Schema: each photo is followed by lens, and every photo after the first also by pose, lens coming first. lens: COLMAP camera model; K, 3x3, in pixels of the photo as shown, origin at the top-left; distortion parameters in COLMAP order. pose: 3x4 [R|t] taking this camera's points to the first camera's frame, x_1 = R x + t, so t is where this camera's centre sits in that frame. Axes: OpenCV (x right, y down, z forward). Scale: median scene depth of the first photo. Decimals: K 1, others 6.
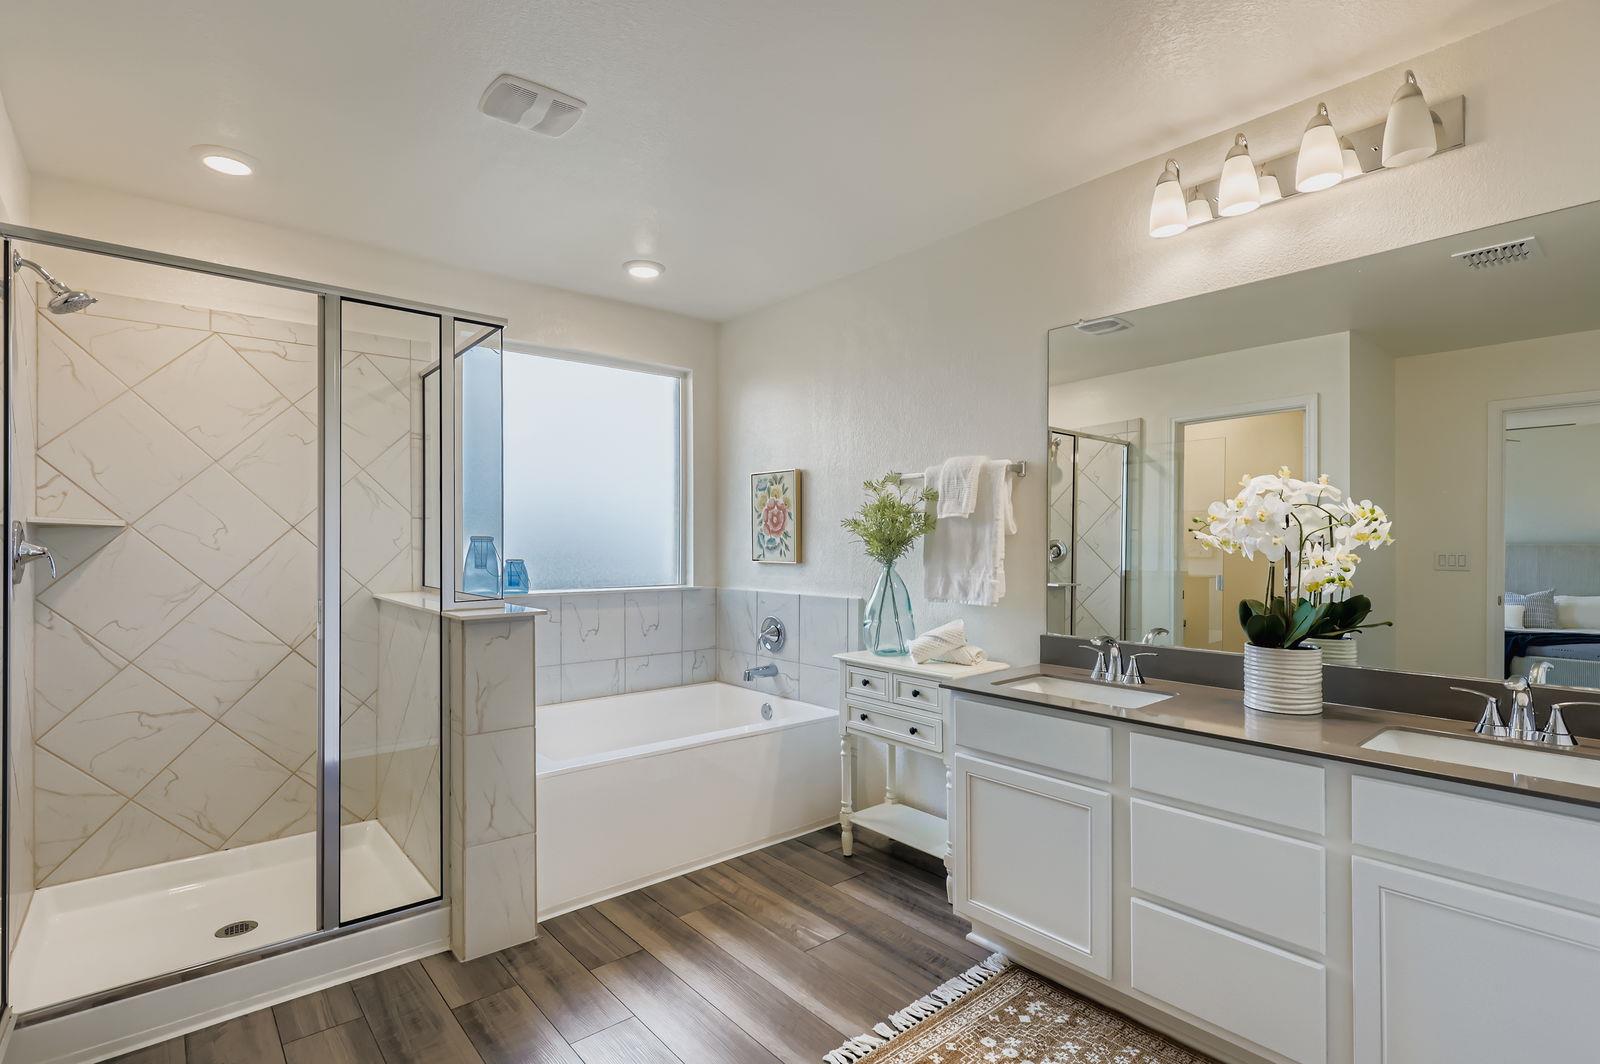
lens RADIAL K [[789.2, 0, 800.0], [0, 789.2, 532.0], [0, 0, 1]] dist [0.000417, 0.000586]
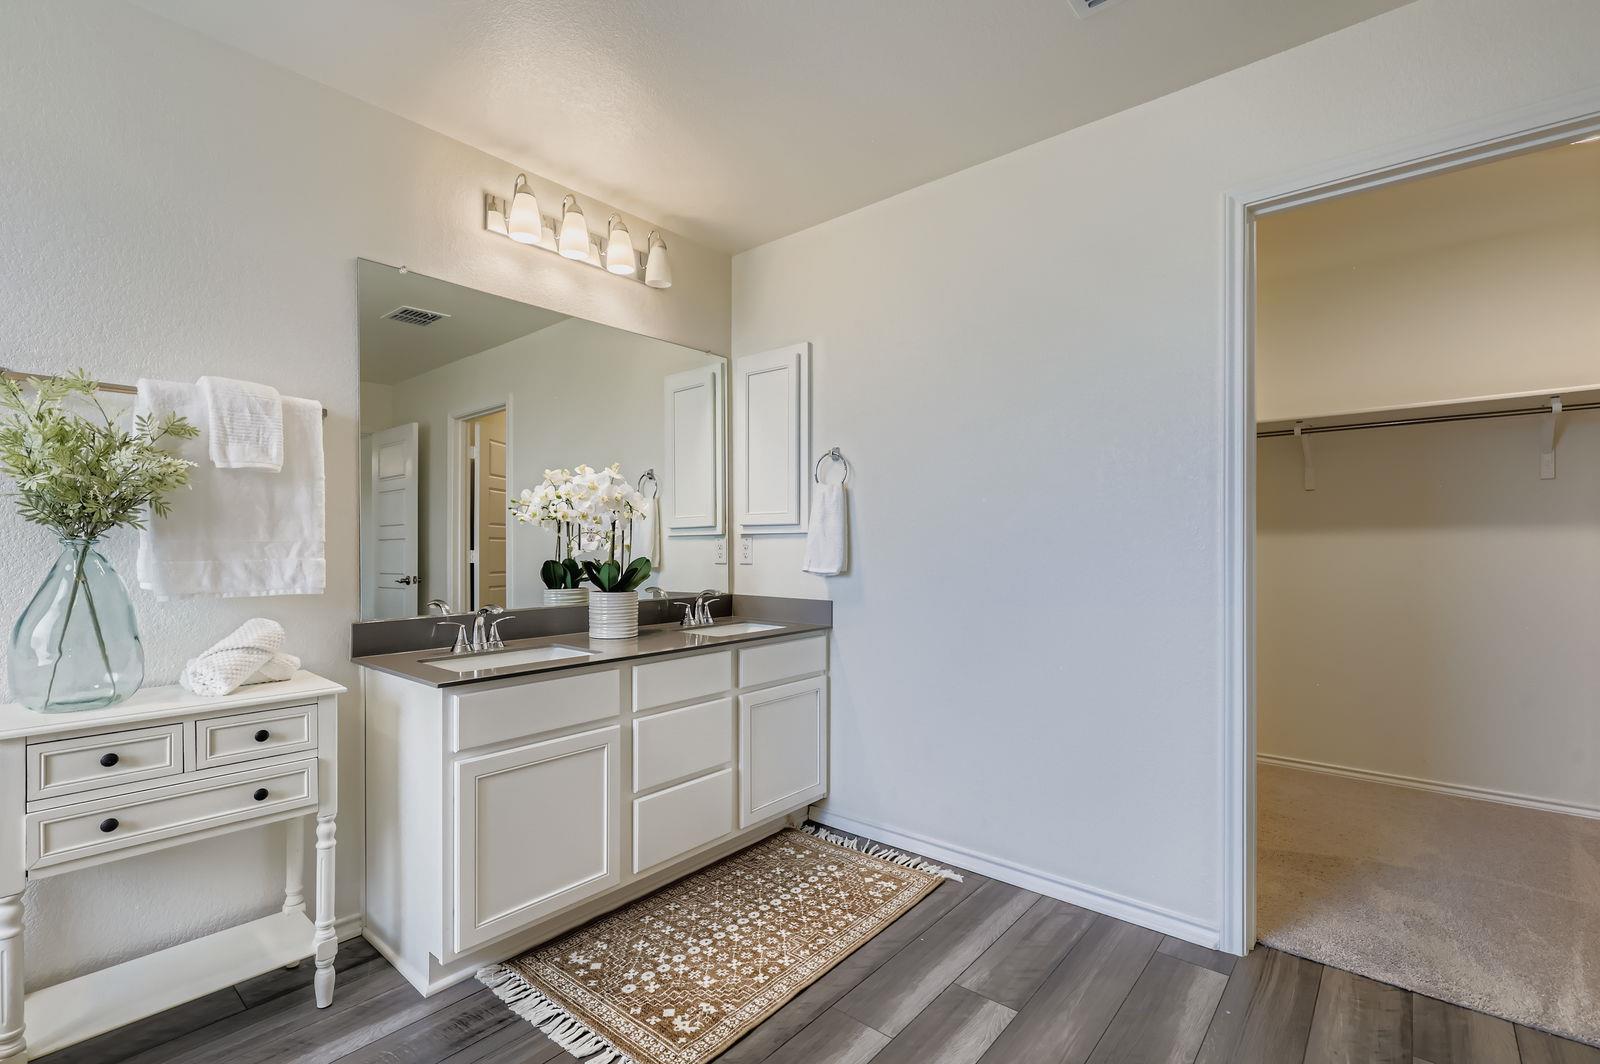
lens RADIAL K [[726.1, 0, 788.4], [0, 726.1, 547.3], [0, 0, 1]] dist [-0.000319, -0.000554]
pose [[-0.172941, -0.001732, 0.984931, -0.591984], [-0.005061, 0.999987, 0.000870, 0.053674], [-0.984919, -0.004835, -0.172947, 0.777192]]
